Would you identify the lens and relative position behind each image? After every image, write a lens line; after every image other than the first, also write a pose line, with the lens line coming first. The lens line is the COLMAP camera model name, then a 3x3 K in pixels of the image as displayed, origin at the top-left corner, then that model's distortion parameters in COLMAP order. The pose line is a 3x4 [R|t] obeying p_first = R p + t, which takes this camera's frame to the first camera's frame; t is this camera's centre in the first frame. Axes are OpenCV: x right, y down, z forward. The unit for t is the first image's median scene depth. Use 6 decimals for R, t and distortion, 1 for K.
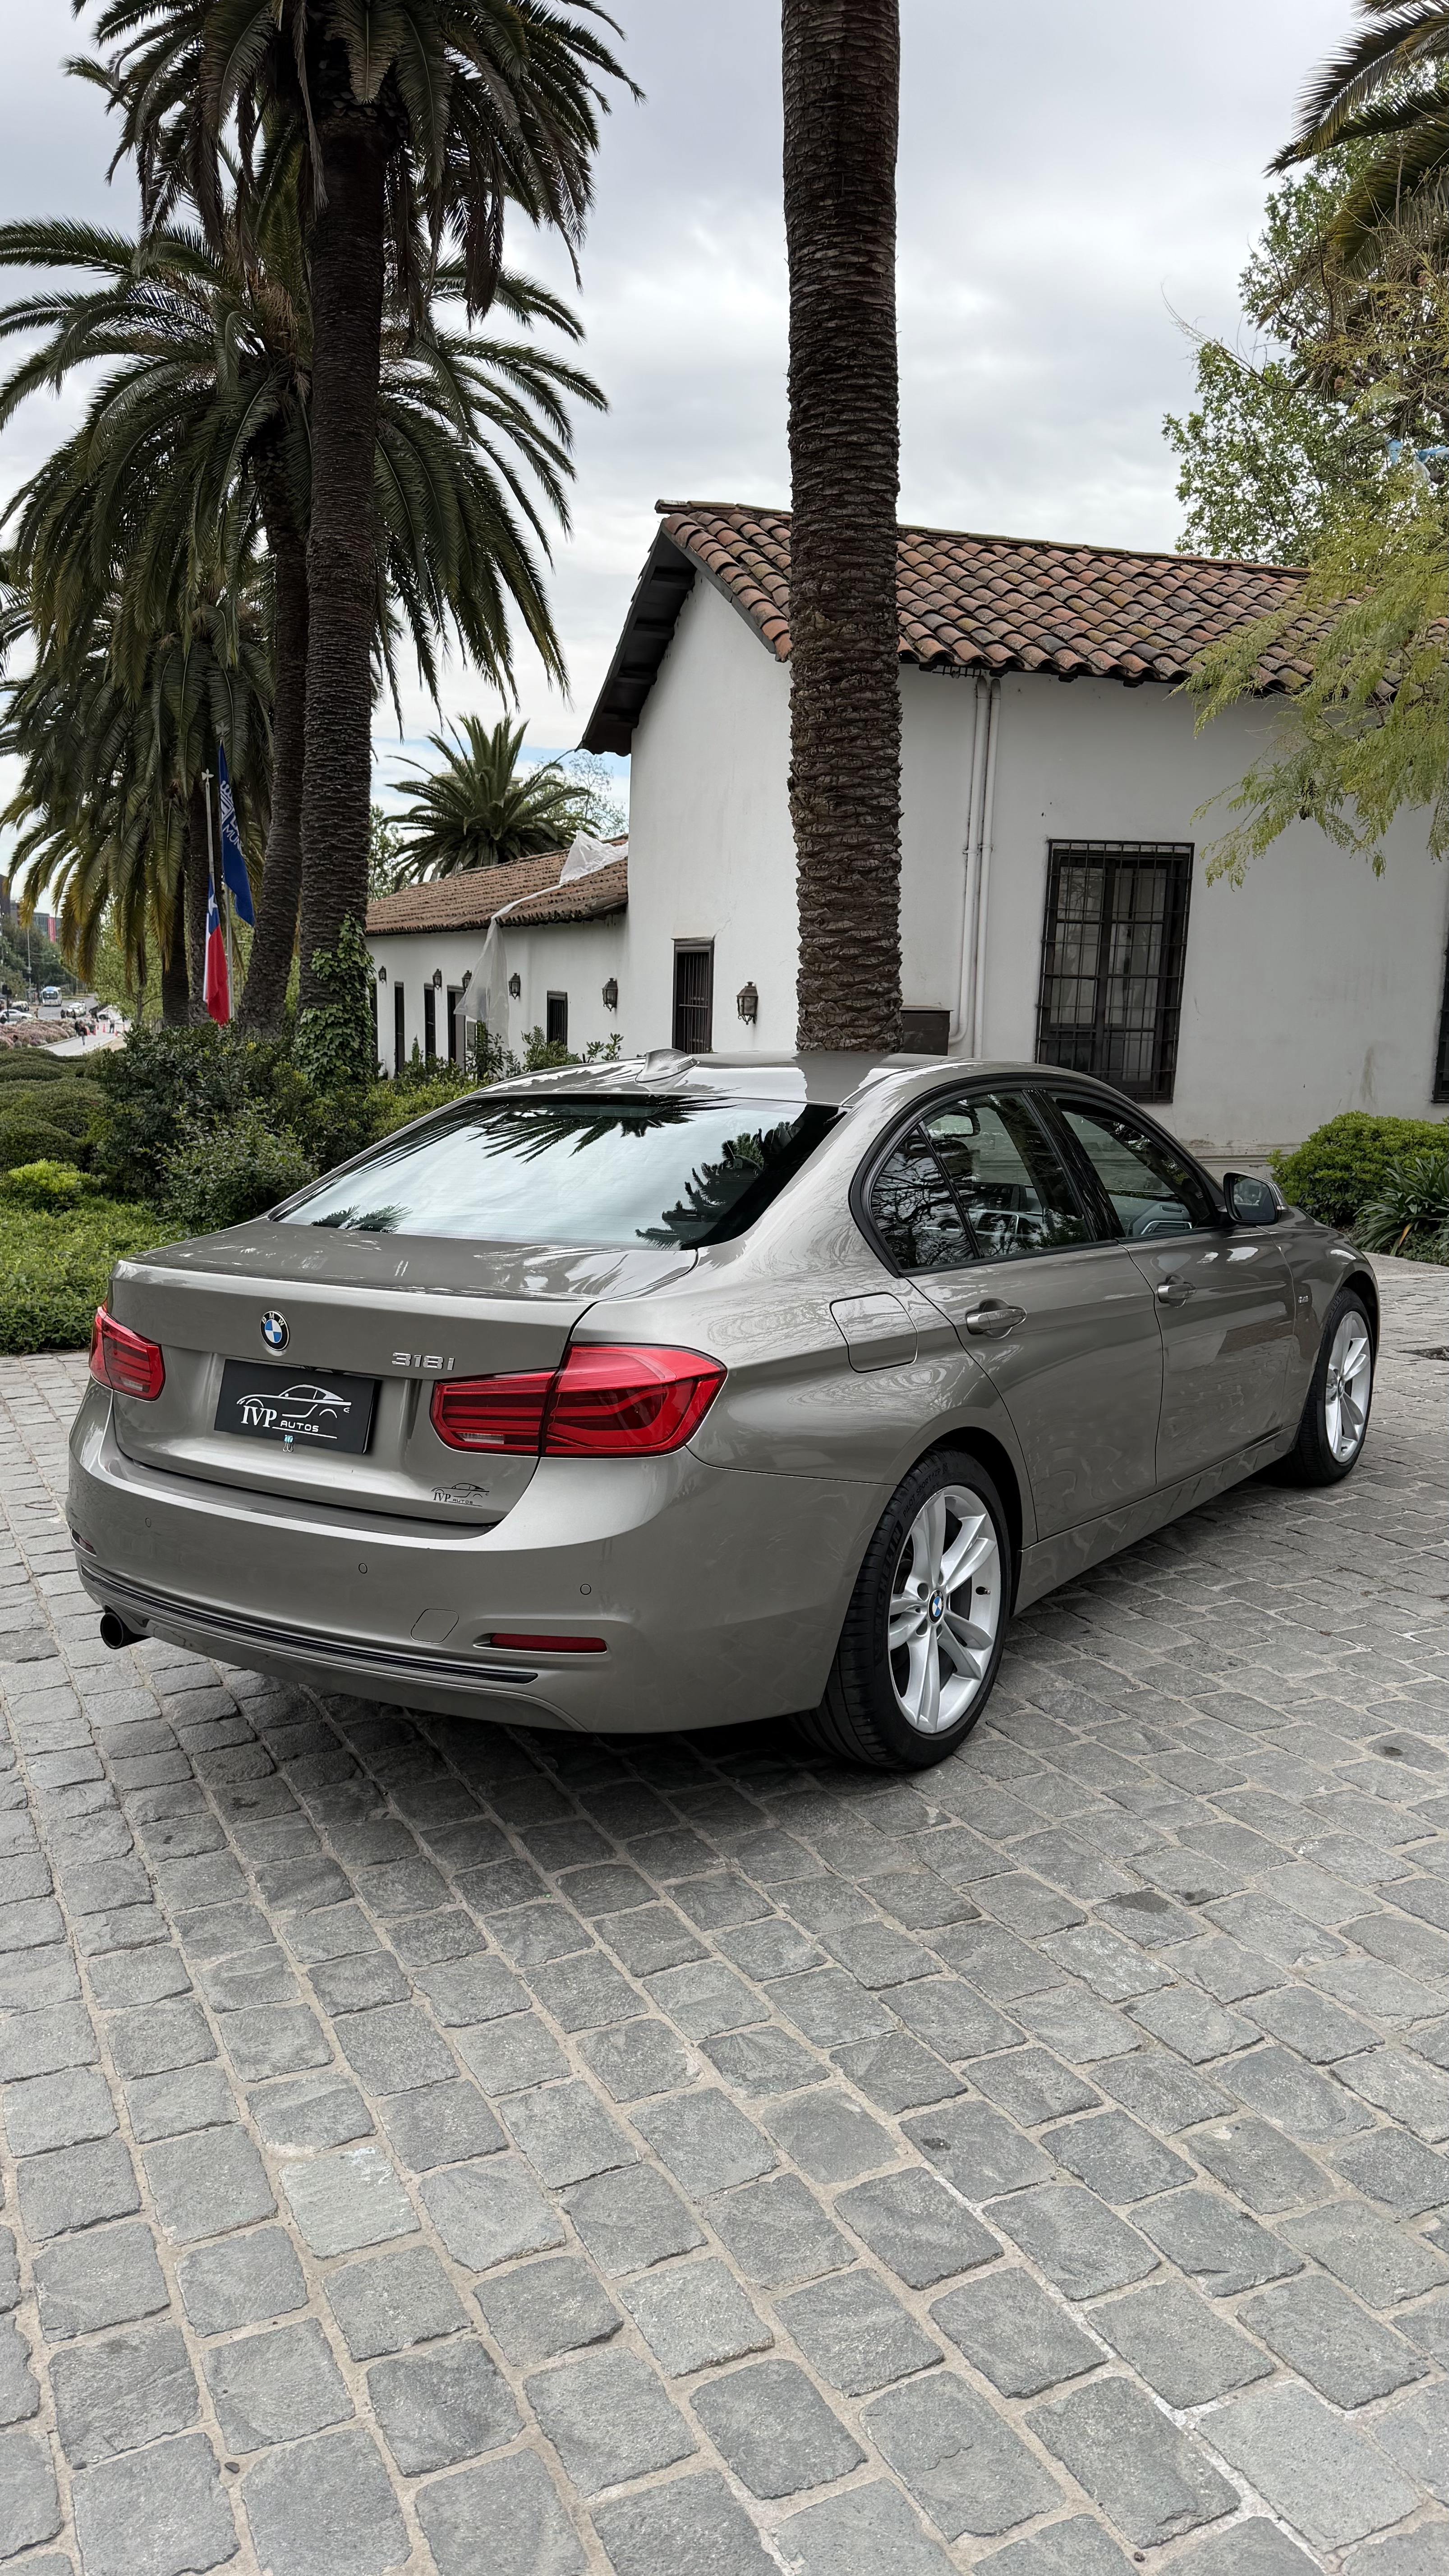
lens RADIAL K [[1772.2, 0, 724.5], [0, 1772.2, 1288.0], [0, 0, 1]] dist [0.084451, -0.135065]
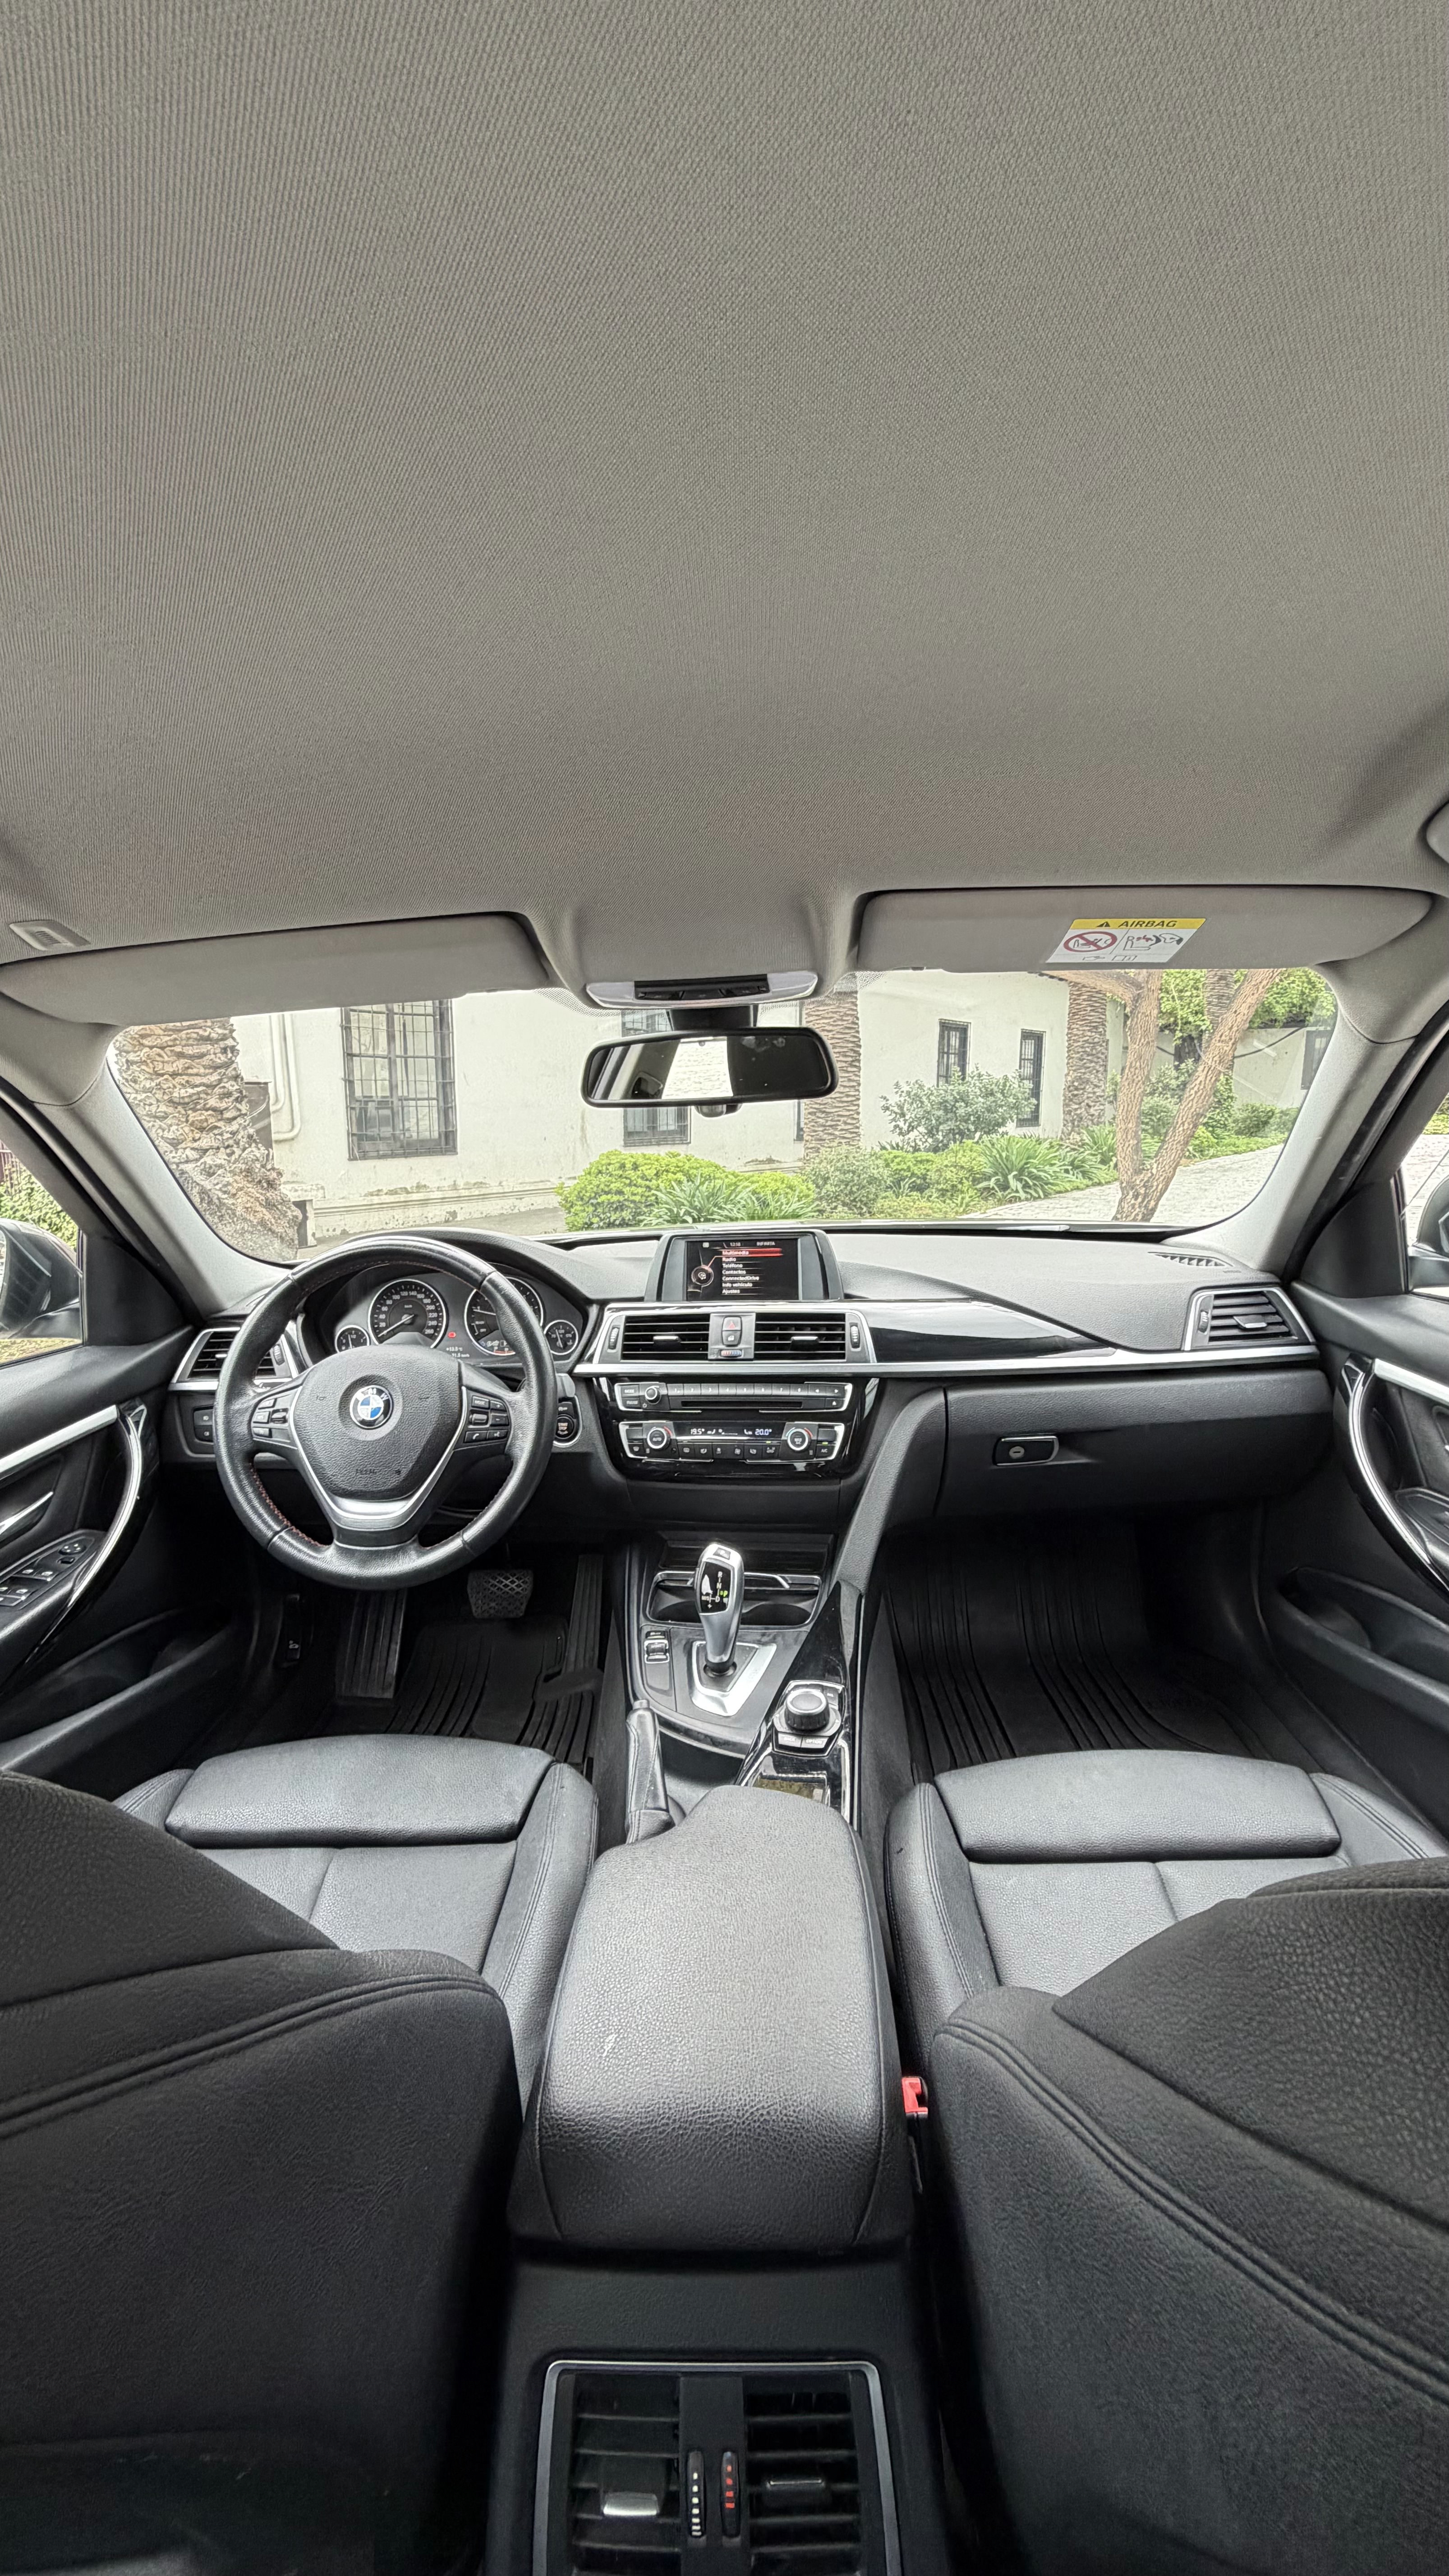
lens RADIAL K [[1030.2, 0, 724.5], [0, 1030.2, 1288.0], [0, 0, 1]] dist [-0.000707, -0.000033]
pose [[0.840691, -0.119649, 0.528131, 0.009952], [0.113849, 0.992539, 0.043634, -0.026665], [-0.529411, 0.023444, 0.848041, 0.392157]]
